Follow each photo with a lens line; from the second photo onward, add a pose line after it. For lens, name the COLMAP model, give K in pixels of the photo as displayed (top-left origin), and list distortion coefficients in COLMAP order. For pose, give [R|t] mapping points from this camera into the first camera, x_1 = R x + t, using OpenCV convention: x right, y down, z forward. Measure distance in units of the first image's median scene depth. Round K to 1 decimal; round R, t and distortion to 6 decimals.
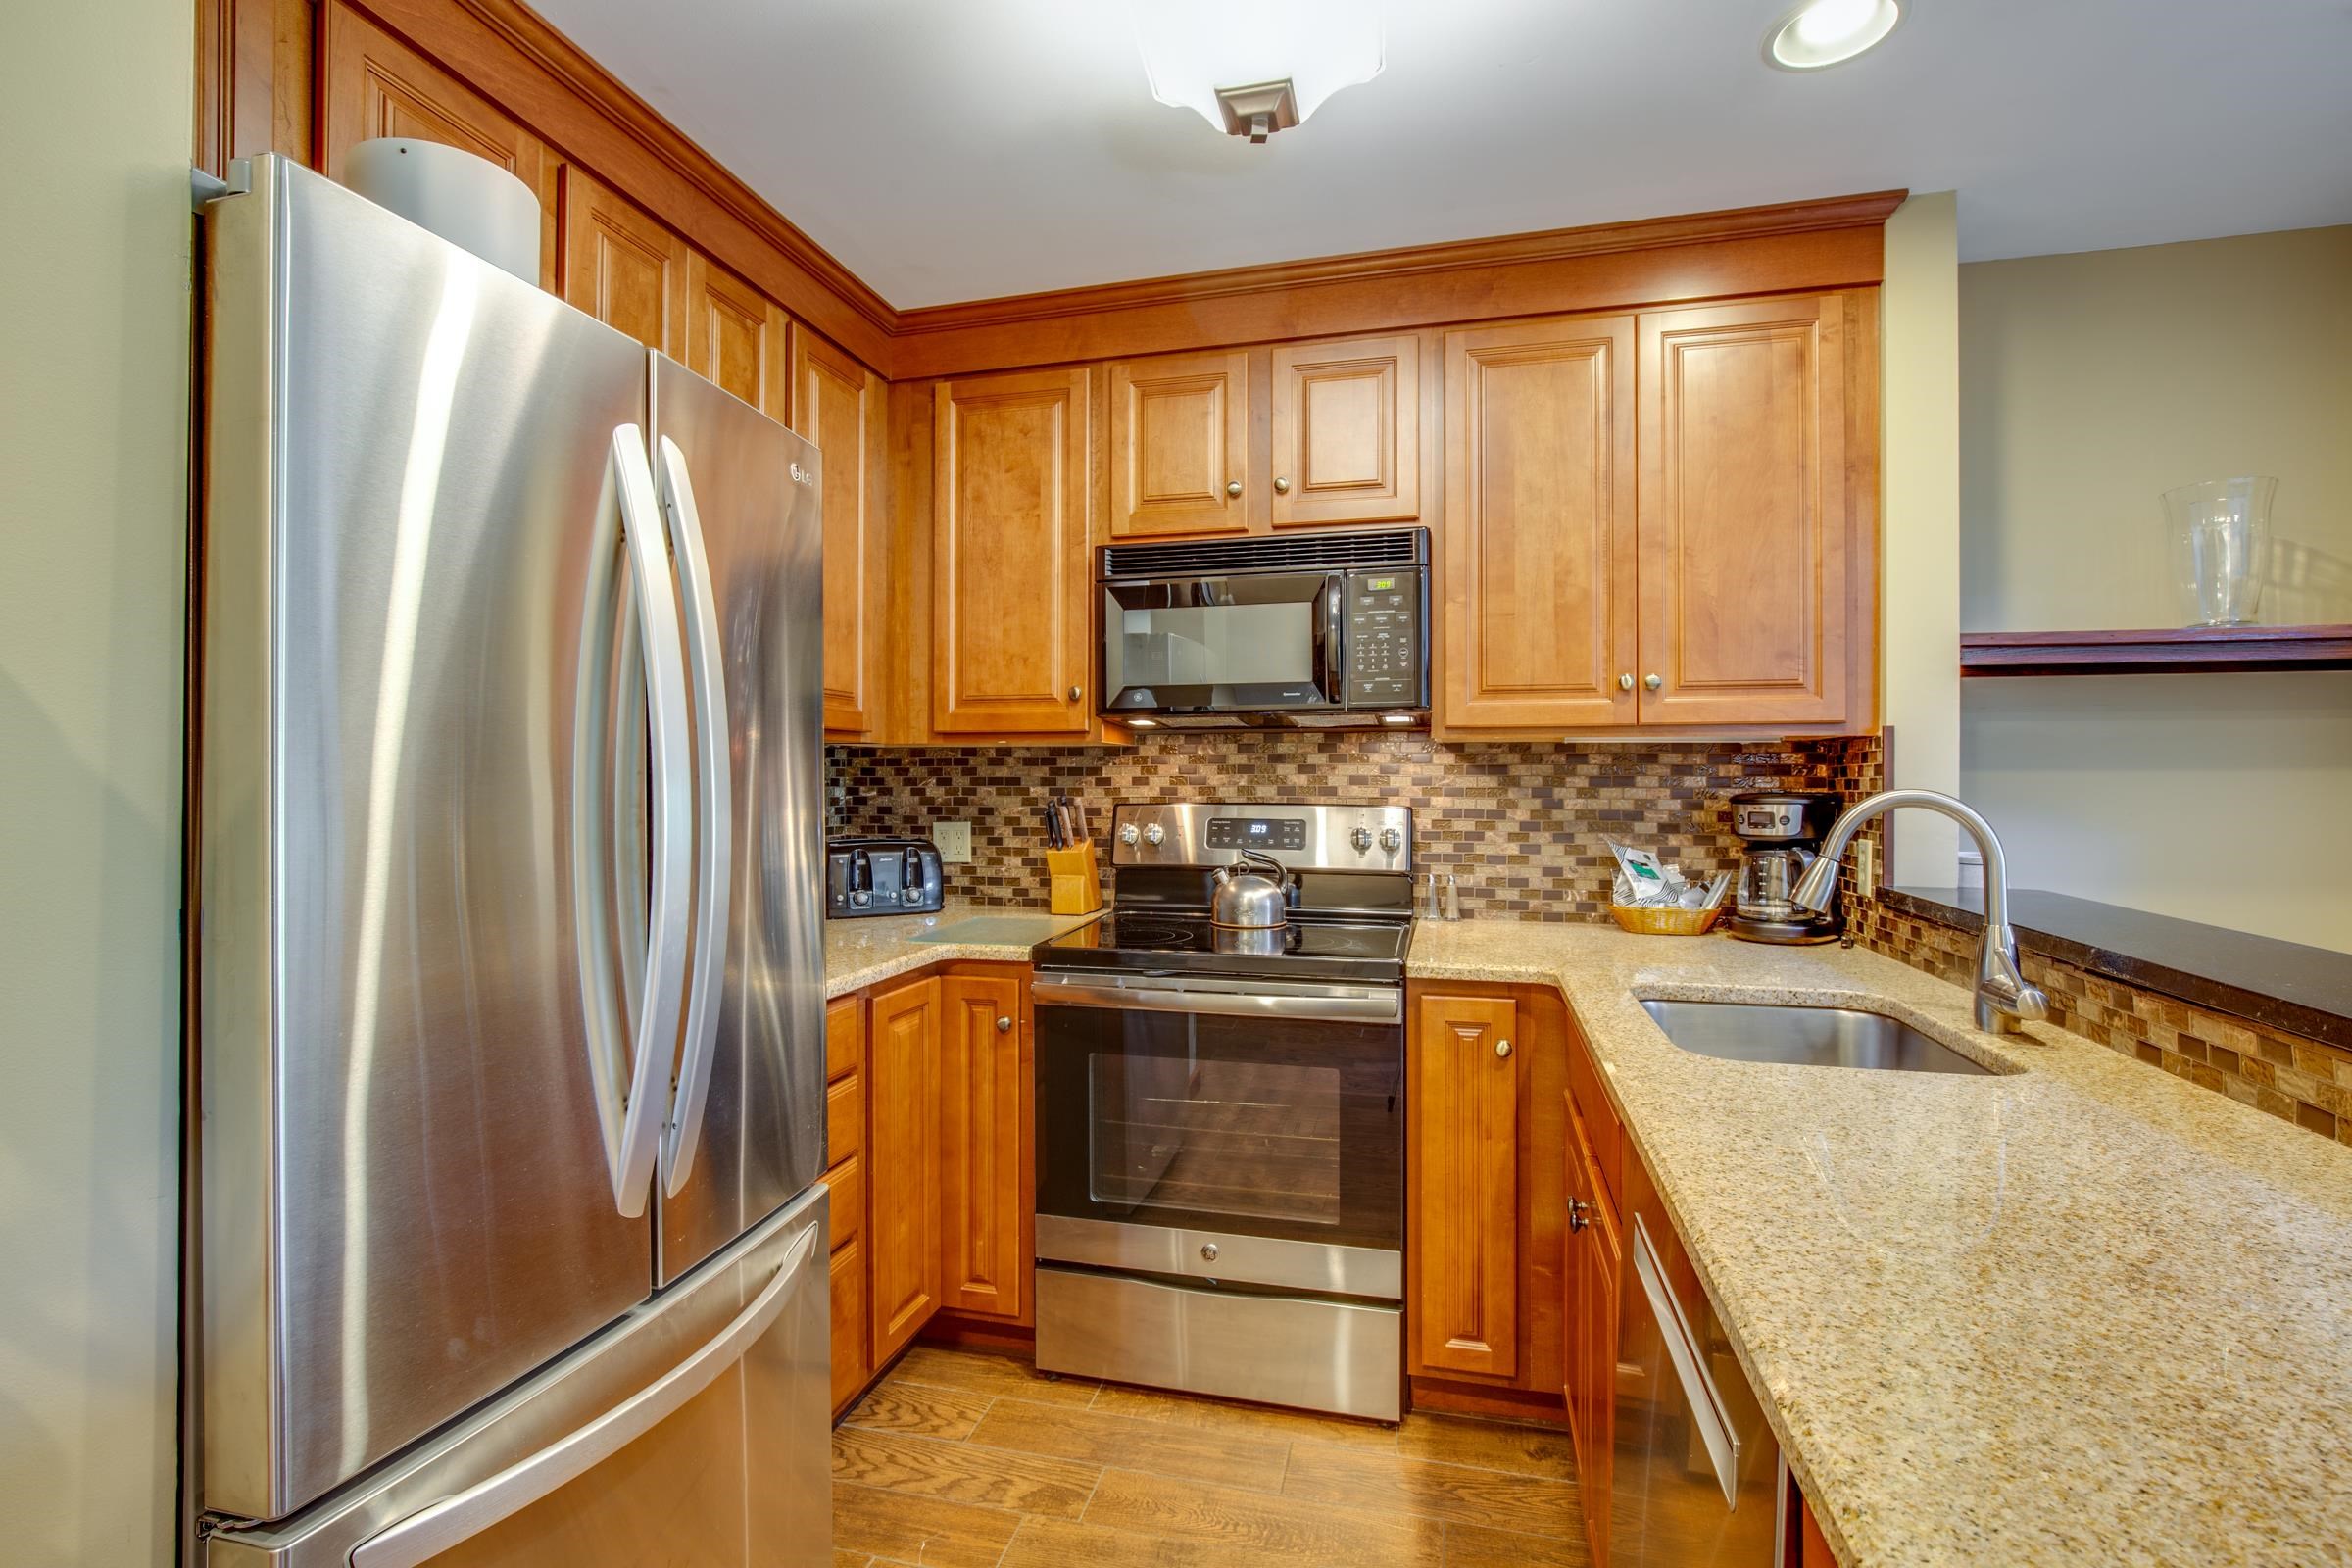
lens RADIAL K [[1074.2, 0, 1168.9], [0, 1074.2, 774.9], [0, 0, 1]] dist [-0.017692, 0.003293]
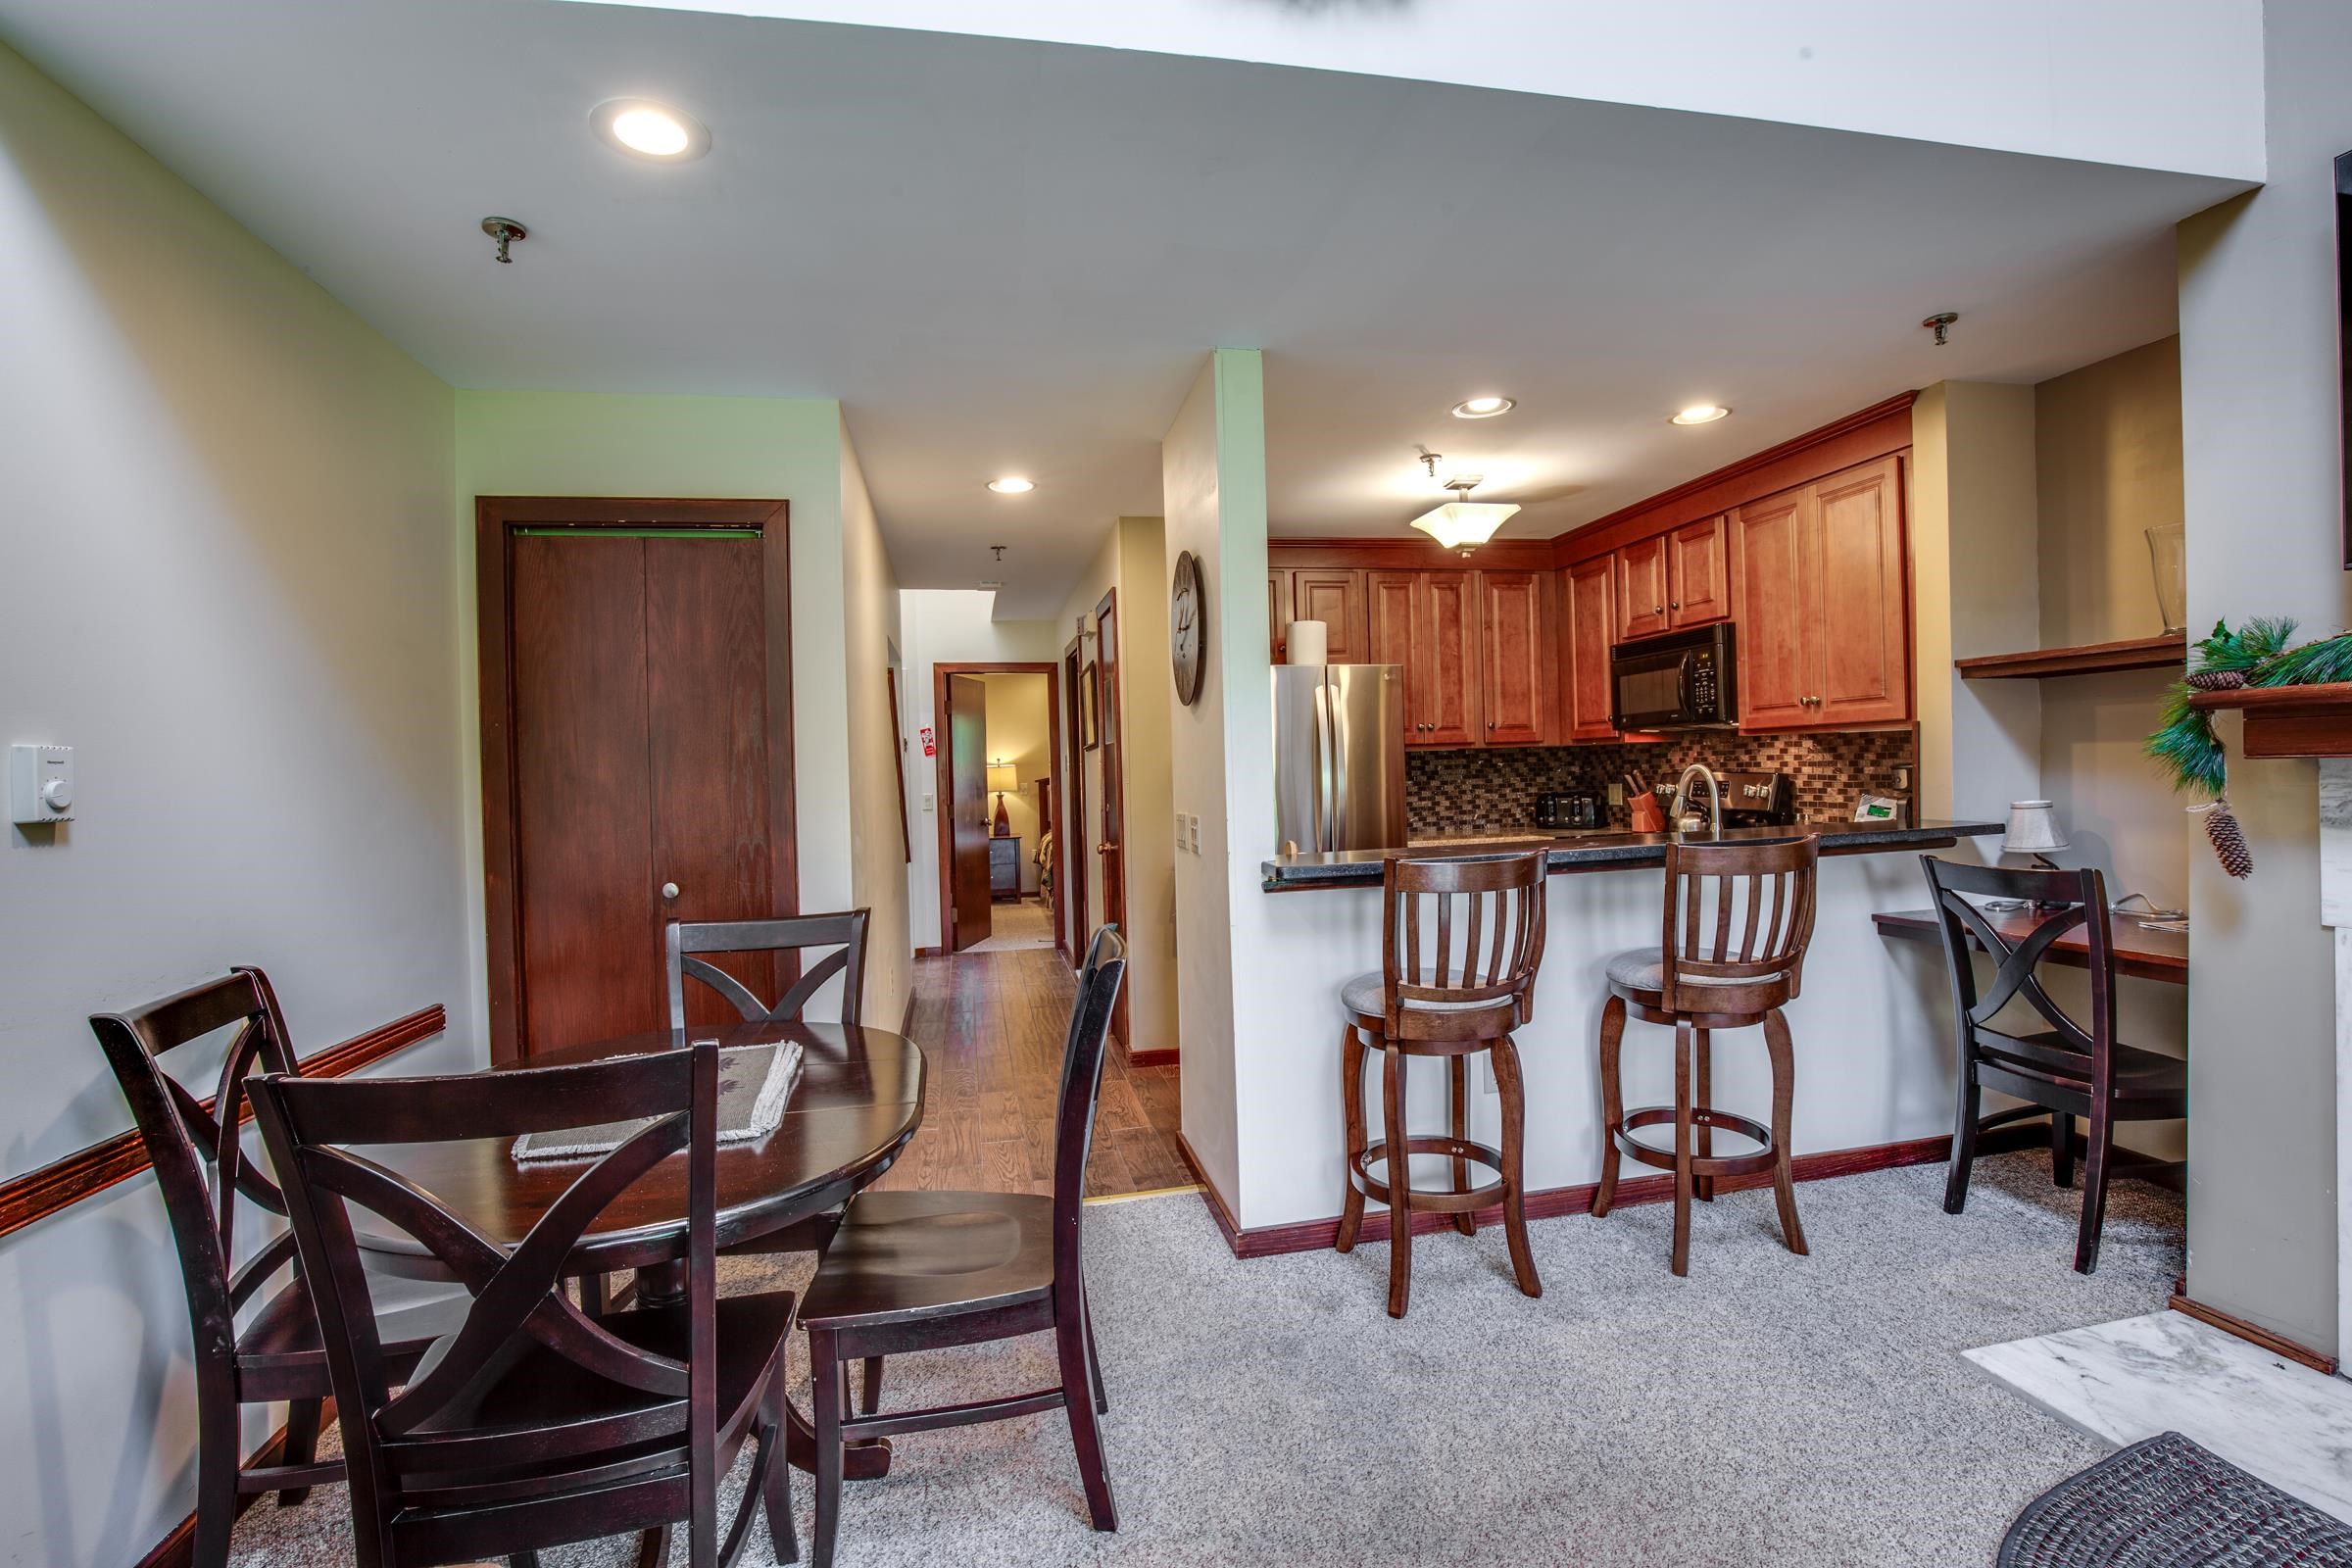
lens RADIAL K [[1074.2, 0, 1178.7], [0, 1074.2, 787.0], [0, 0, 1]] dist [-0.017692, 0.003293]
pose [[0.432169, 0.000396, -0.901792, 1.522250], [0.034160, 0.999275, 0.016809, -0.010667], [0.901145, -0.038069, 0.431843, -0.663305]]
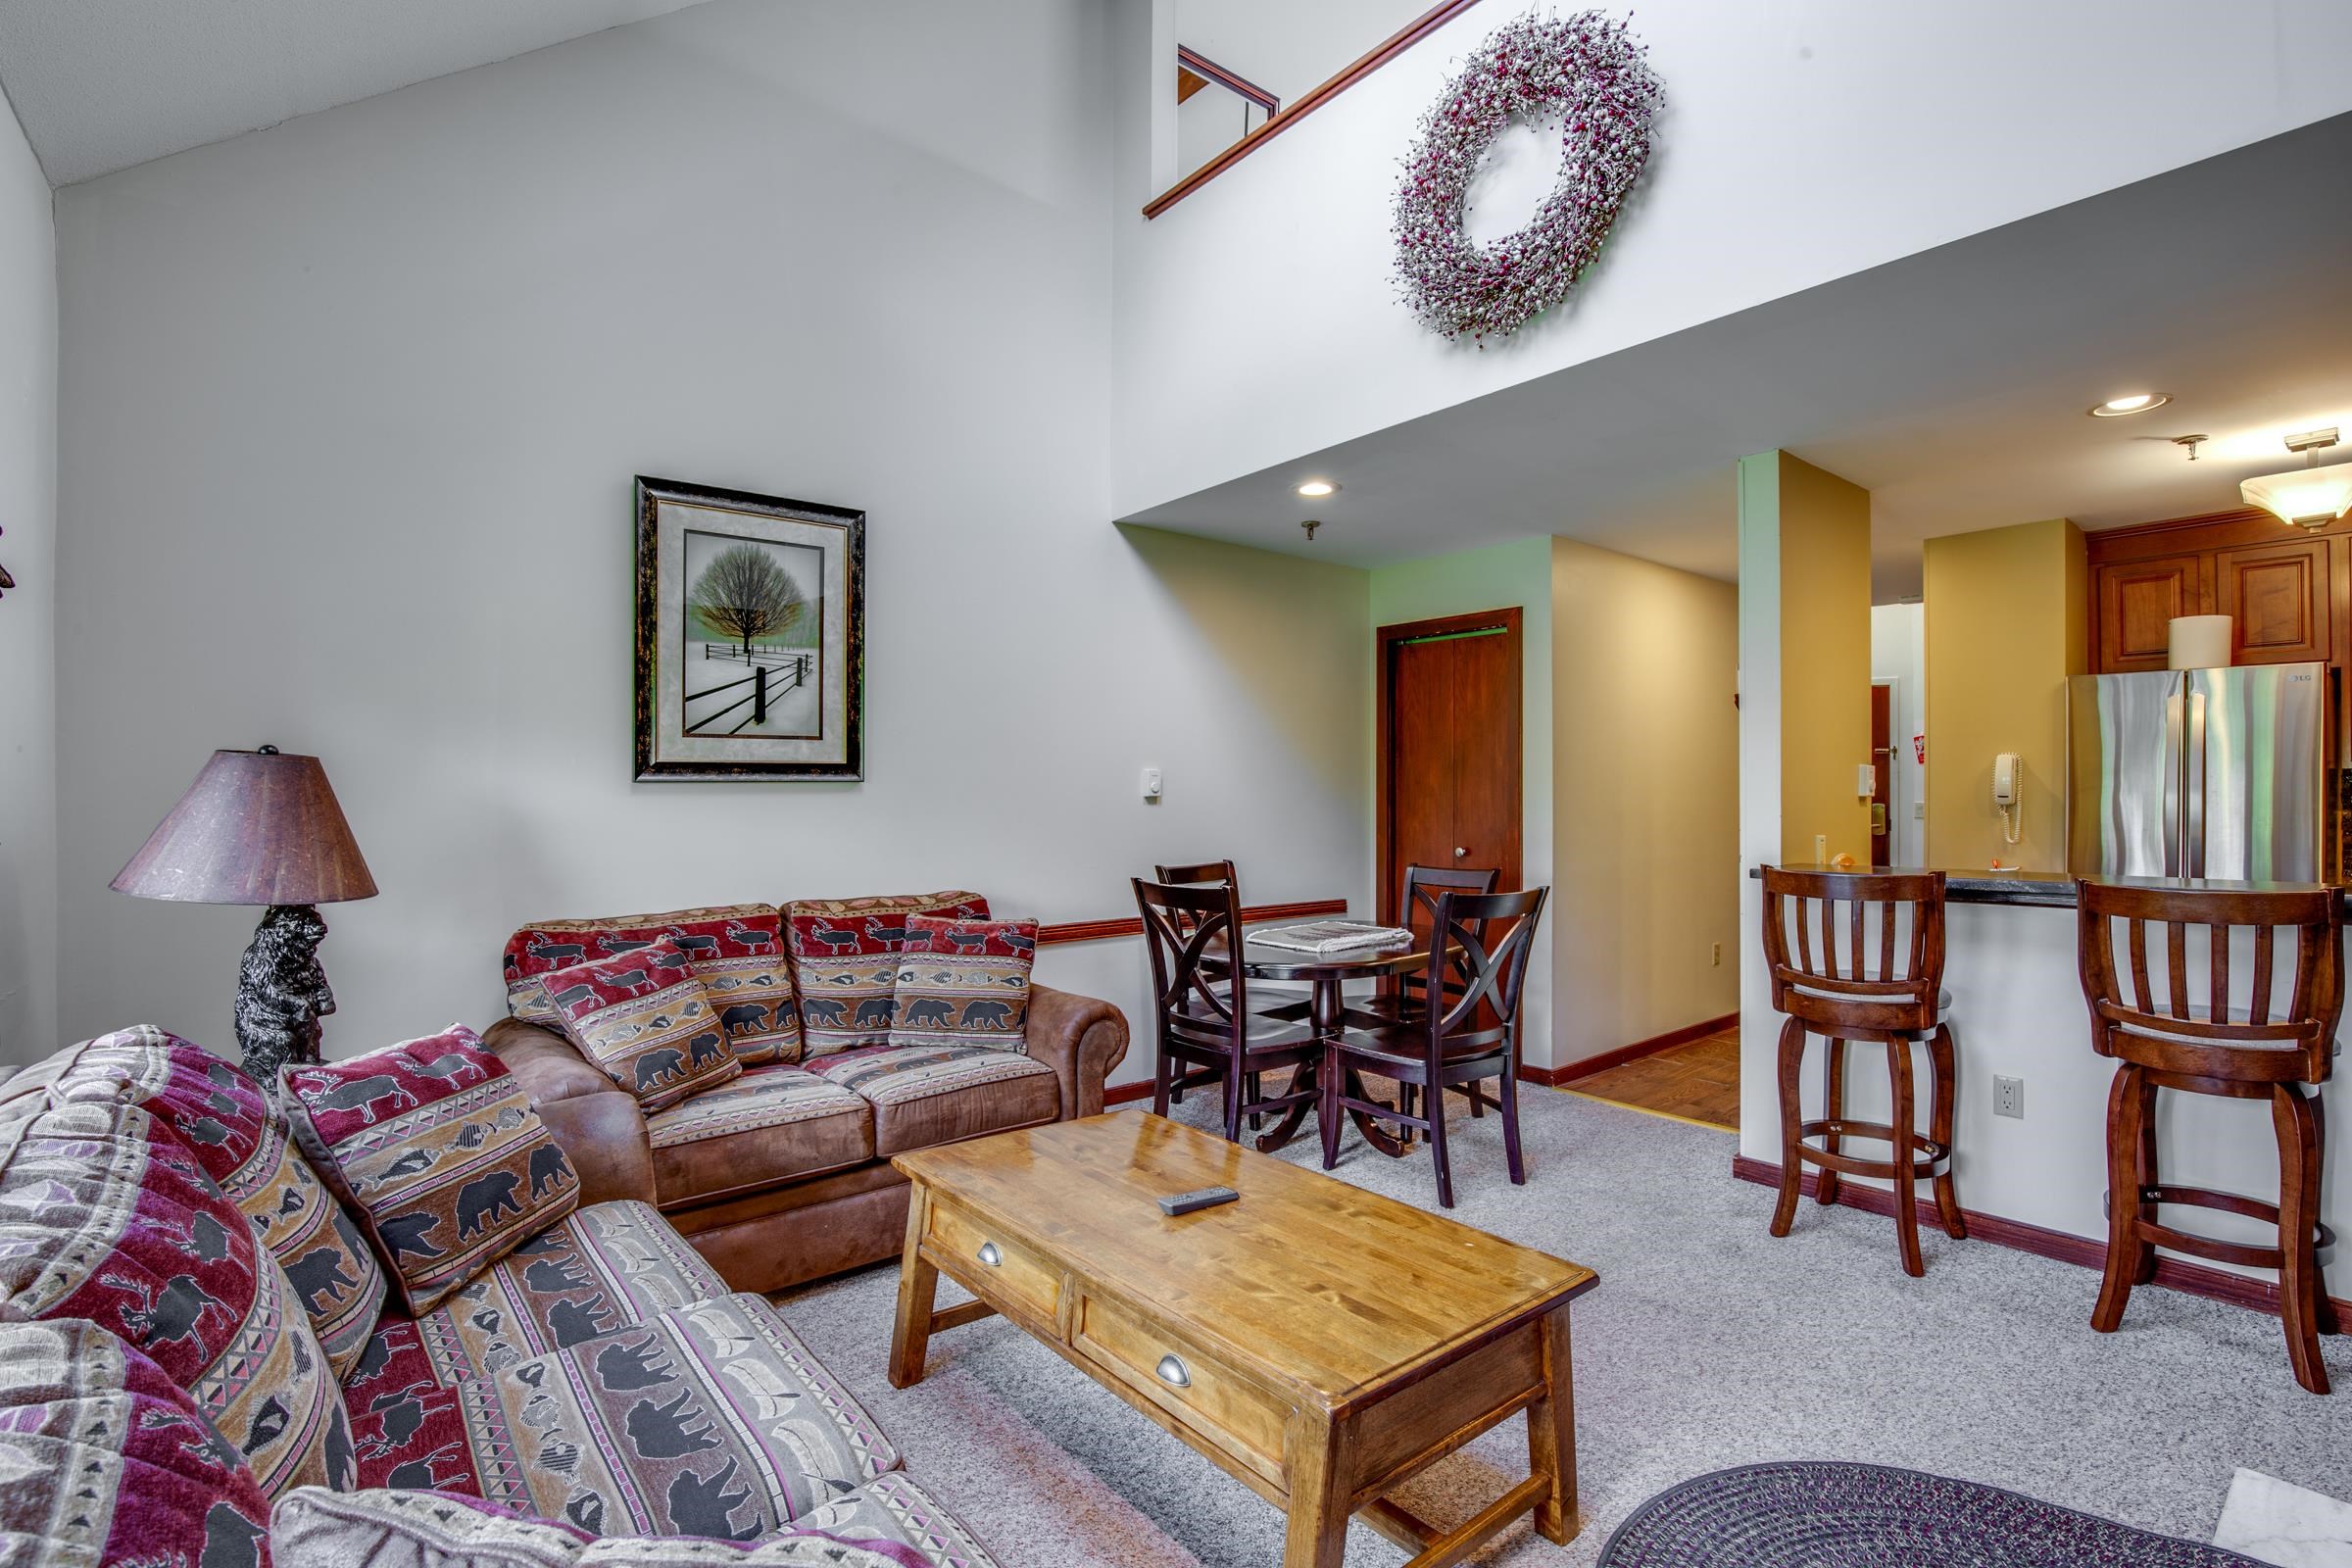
lens RADIAL K [[1074.2, 0, 1189.1], [0, 1074.2, 788.1], [0, 0, 1]] dist [-0.017692, 0.003293]
pose [[-0.587540, 0.003093, -0.809189, 2.344943], [0.006089, 0.999981, -0.000599, -0.015649], [0.809172, -0.005278, -0.587548, 0.431163]]
